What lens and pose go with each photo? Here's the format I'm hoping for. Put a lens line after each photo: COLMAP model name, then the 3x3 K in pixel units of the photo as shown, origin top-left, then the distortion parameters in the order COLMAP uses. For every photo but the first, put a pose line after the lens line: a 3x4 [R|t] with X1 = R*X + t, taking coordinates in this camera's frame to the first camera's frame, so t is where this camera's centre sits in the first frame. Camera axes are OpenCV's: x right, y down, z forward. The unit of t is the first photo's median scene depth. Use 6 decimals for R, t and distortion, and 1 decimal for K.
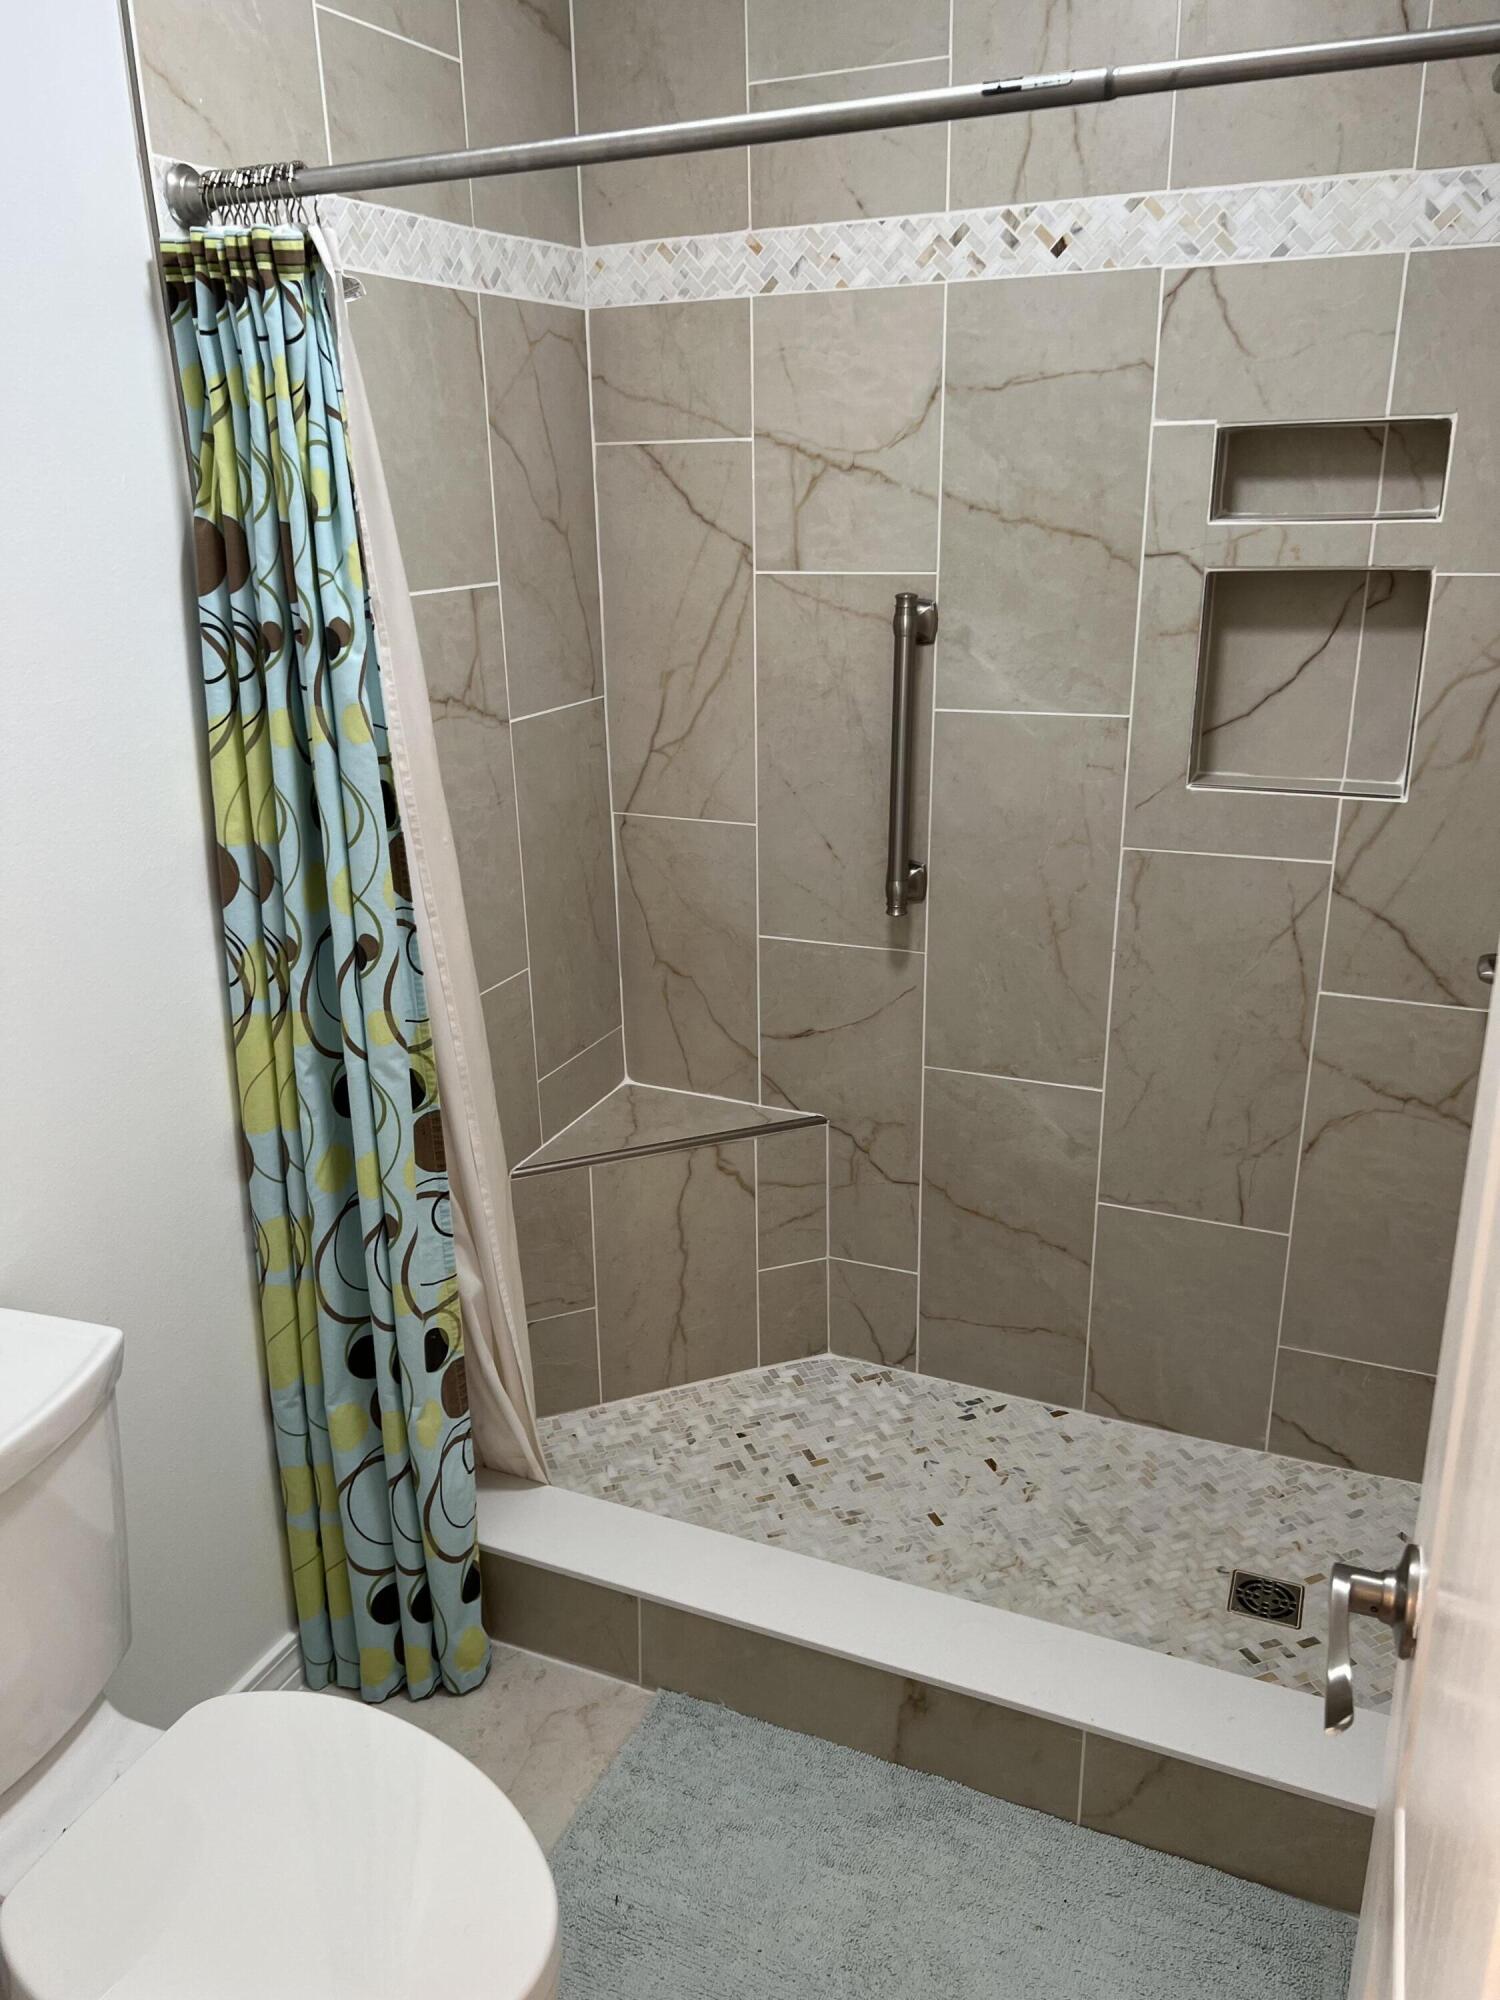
lens RADIAL K [[1505.5, 0, 765.4], [0, 1505.5, 999.2], [0, 0, 1]] dist [-0.009616, 0.012132]
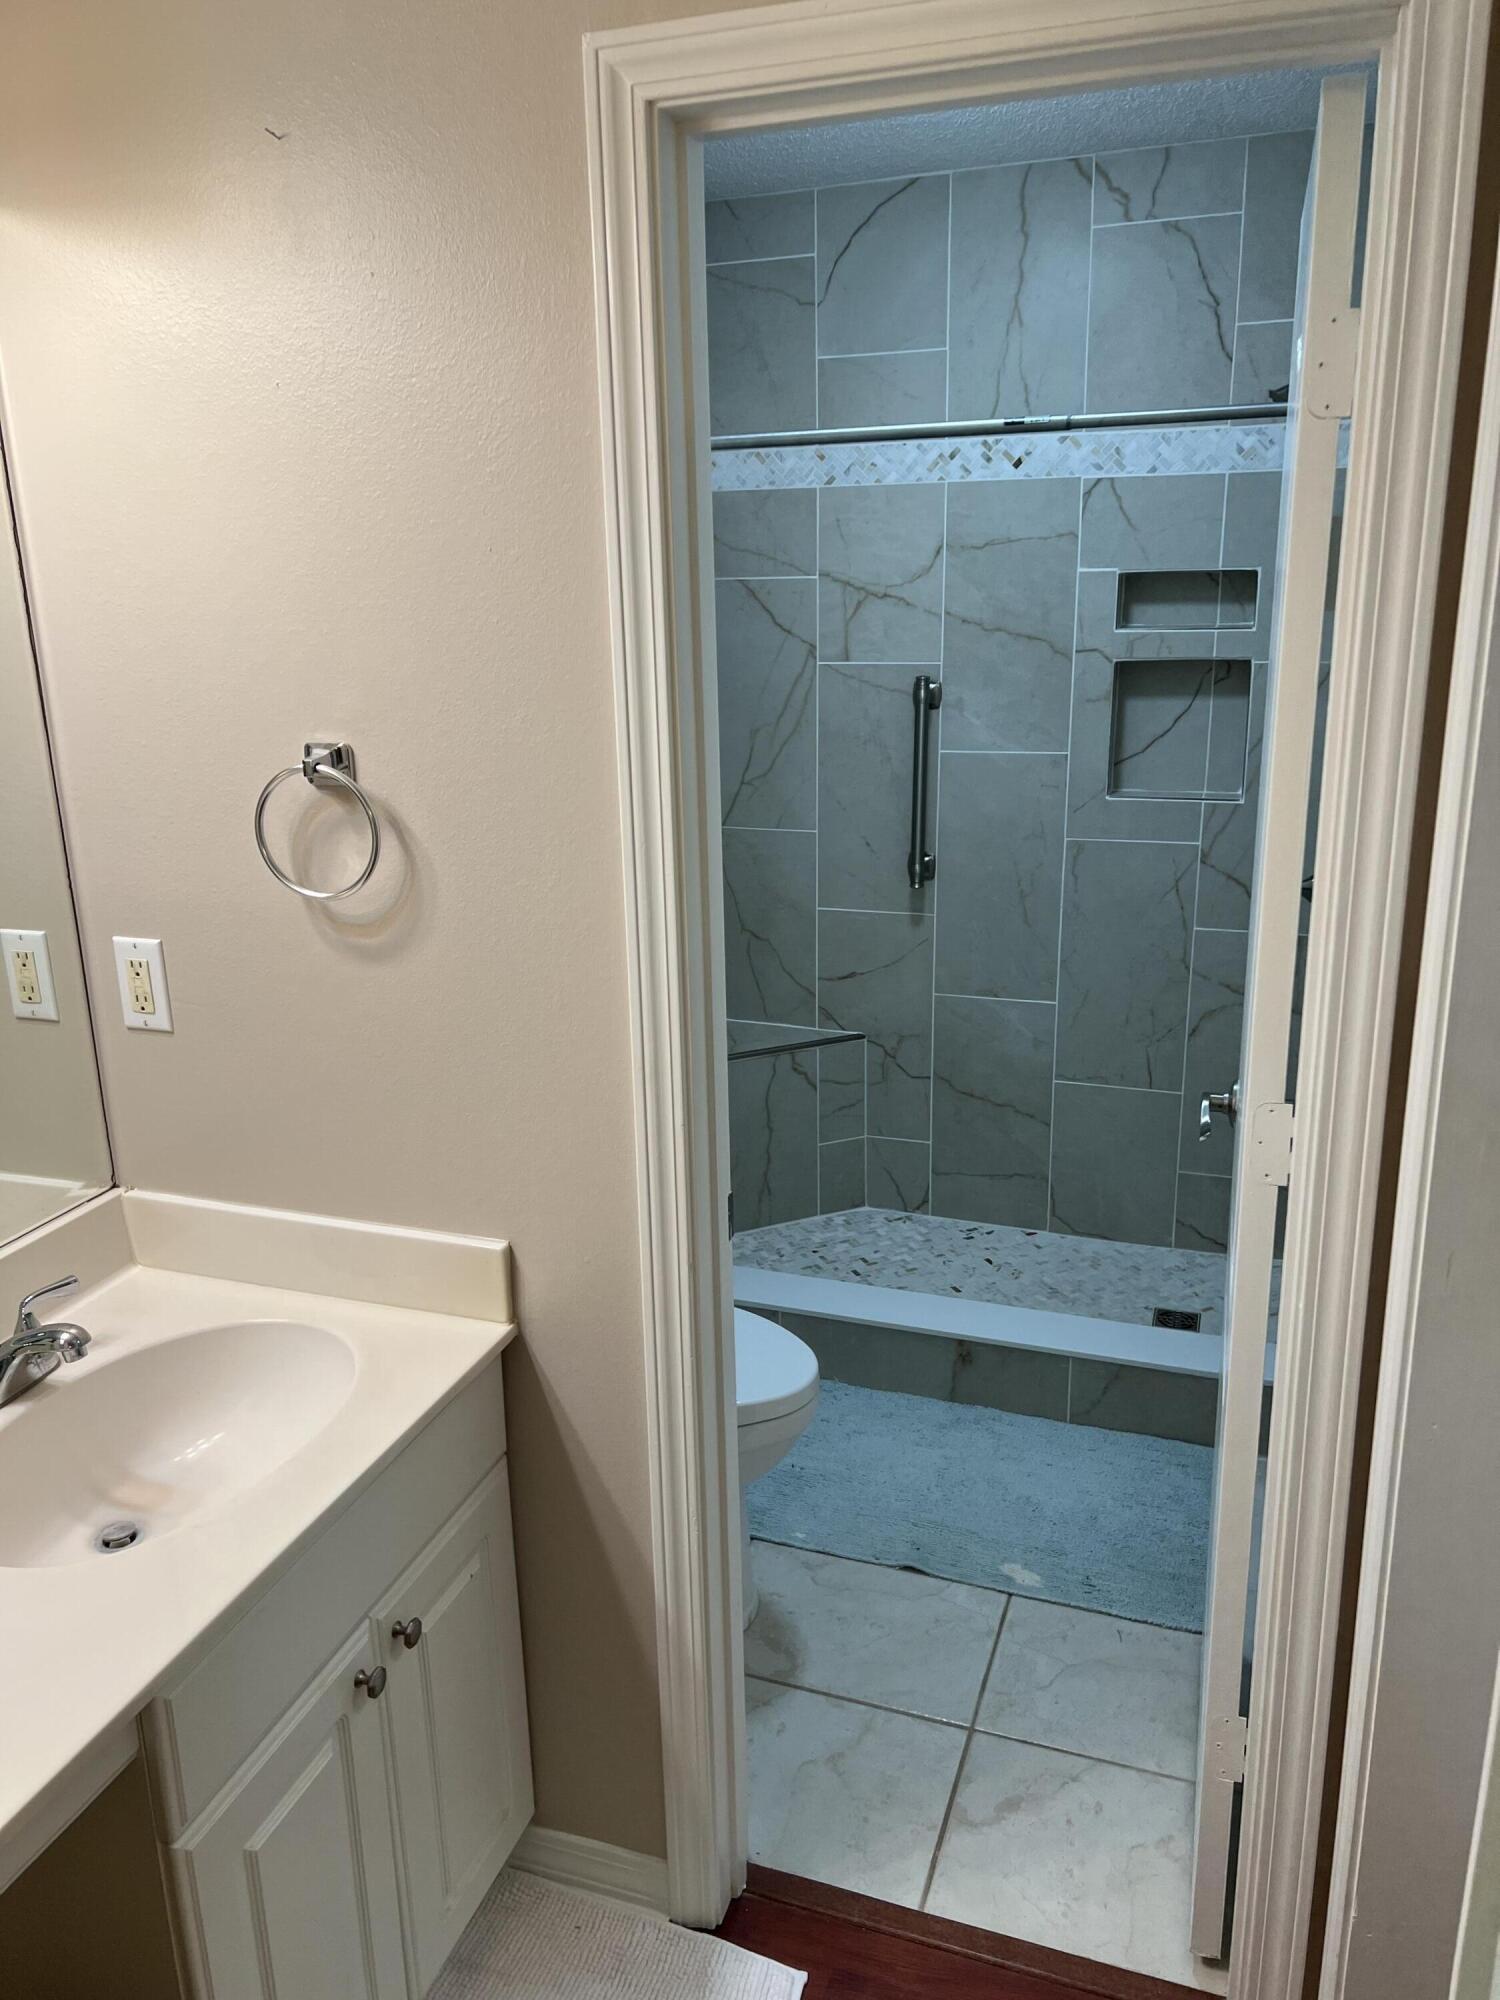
lens RADIAL K [[1505.5, 0, 752.8], [0, 1505.5, 989.2], [0, 0, 1]] dist [-0.009616, 0.012132]
pose [[0.997963, -0.018159, 0.061163, -0.176729], [0.021860, 0.997935, -0.060401, 0.137909], [-0.059940, 0.061615, 0.996299, -0.497907]]
